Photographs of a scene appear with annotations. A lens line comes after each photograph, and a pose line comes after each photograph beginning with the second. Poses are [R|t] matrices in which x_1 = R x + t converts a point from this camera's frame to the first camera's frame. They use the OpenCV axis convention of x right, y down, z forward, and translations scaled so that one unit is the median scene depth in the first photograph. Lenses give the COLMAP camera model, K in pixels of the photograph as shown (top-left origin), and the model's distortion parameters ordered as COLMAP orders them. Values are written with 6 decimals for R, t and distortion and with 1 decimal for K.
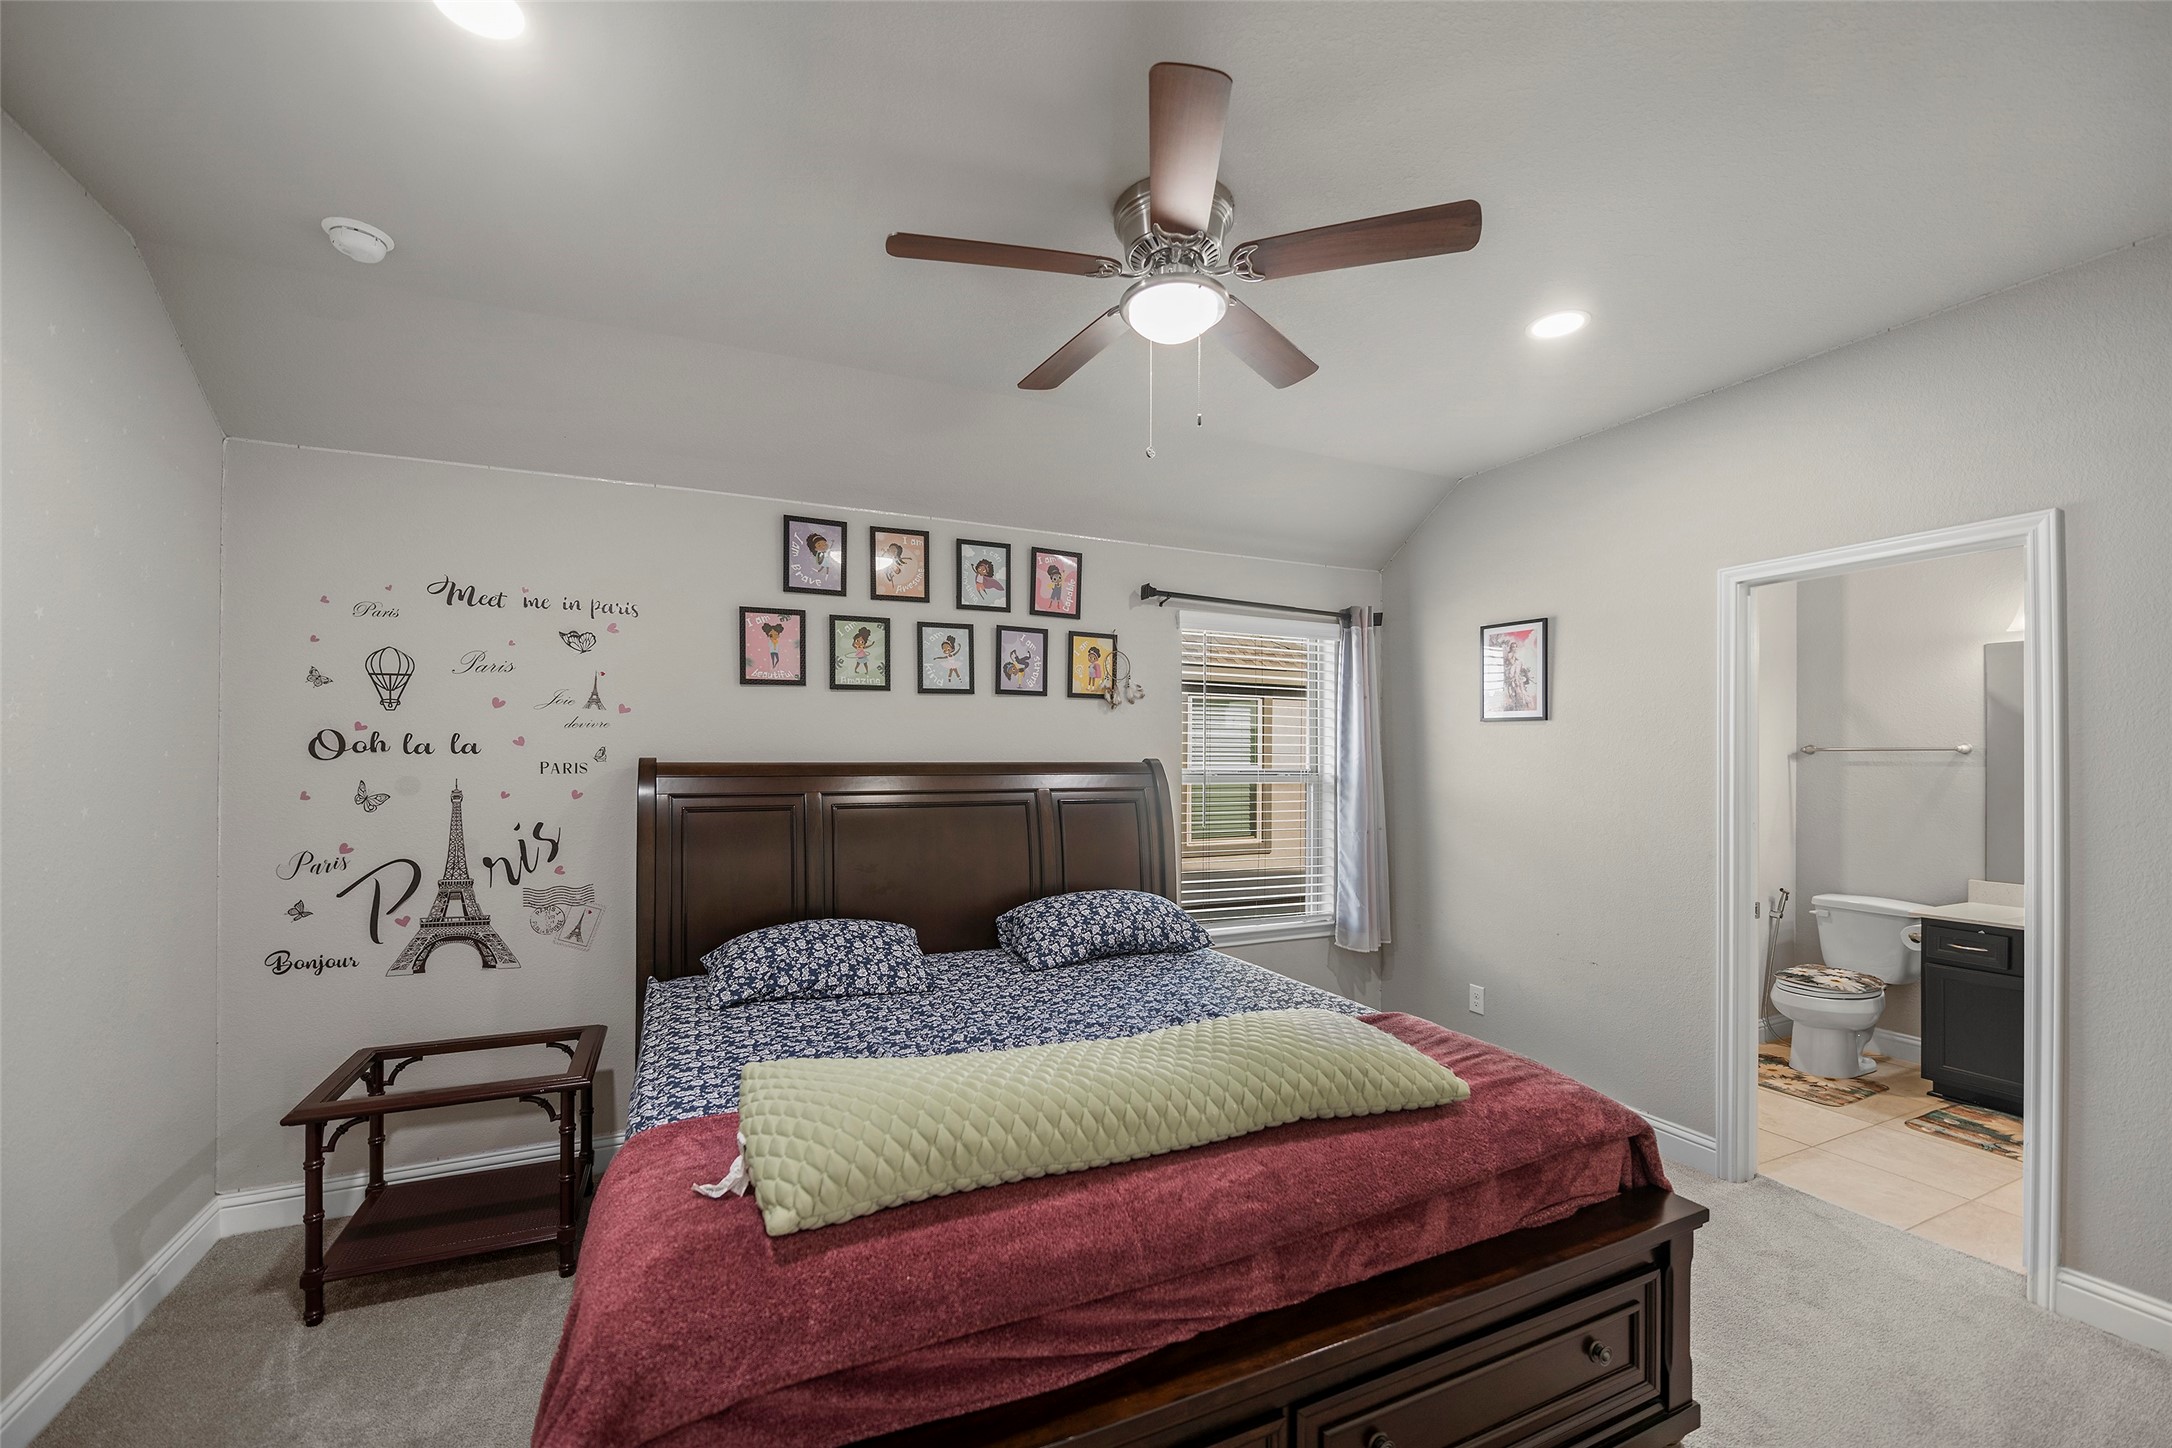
lens RADIAL K [[888.3, 0, 1095.0], [0, 888.3, 747.6], [0, 0, 1]] dist [-0.001443, -0.000388]
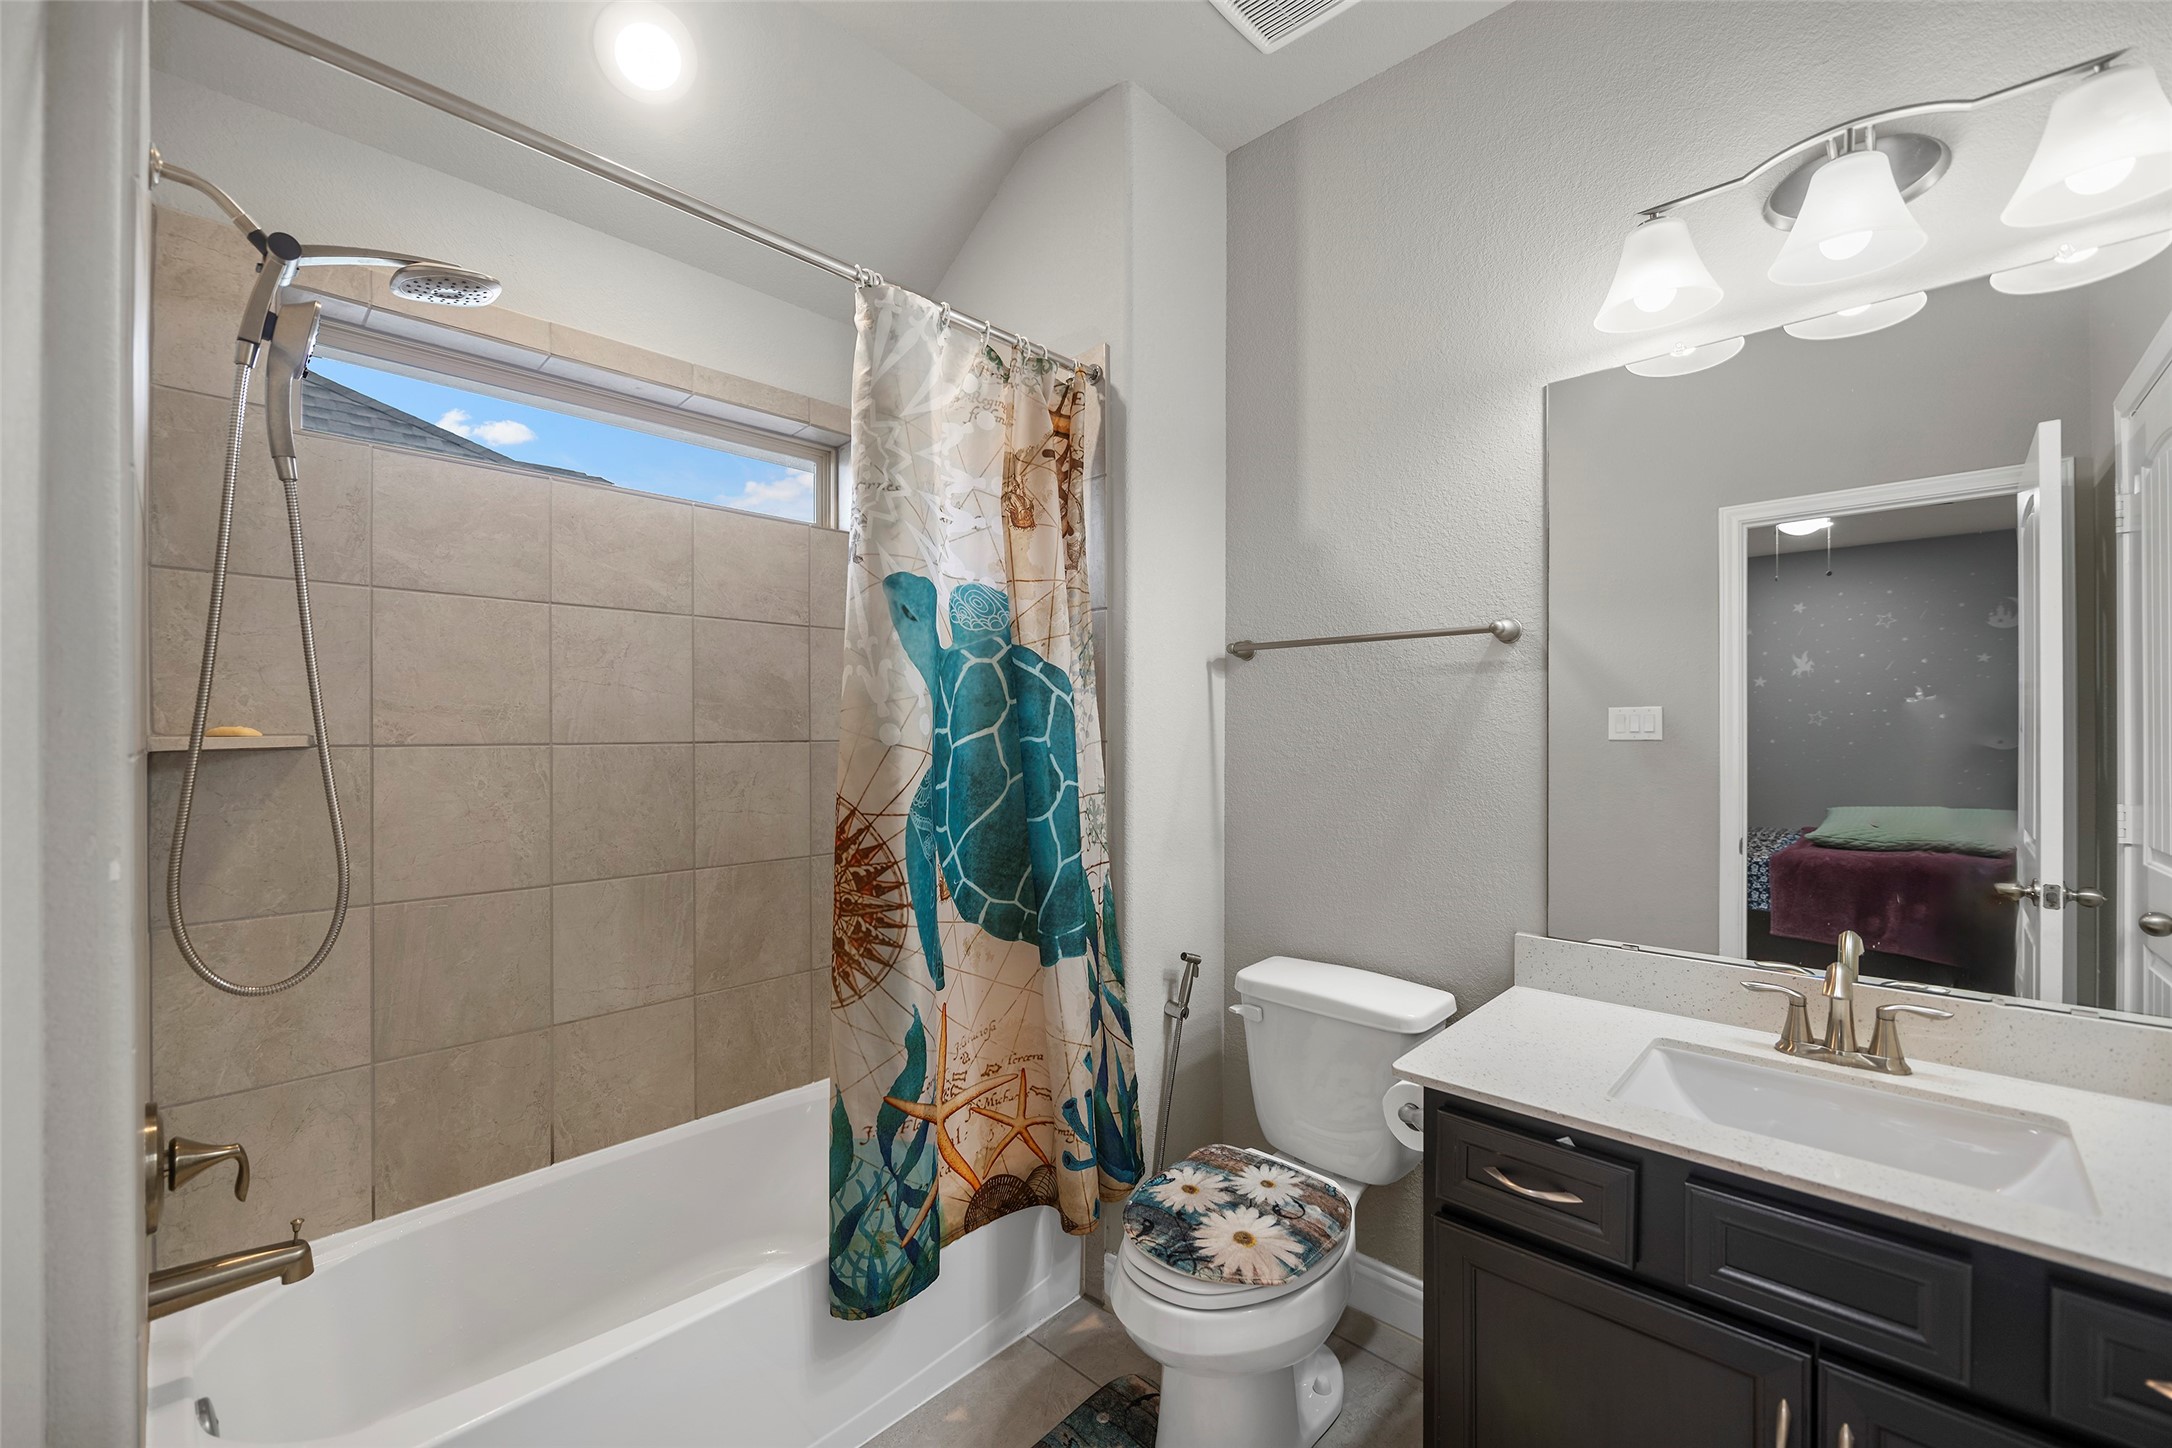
lens RADIAL K [[888.3, 0, 1085.5], [0, 888.3, 719.2], [0, 0, 1]] dist [-0.001443, -0.000388]
pose [[0.931046, -0.003474, 0.364884, 0.569155], [0.001160, 0.999978, 0.006560, 0.037584], [-0.364899, -0.005684, 0.931030, 0.605841]]
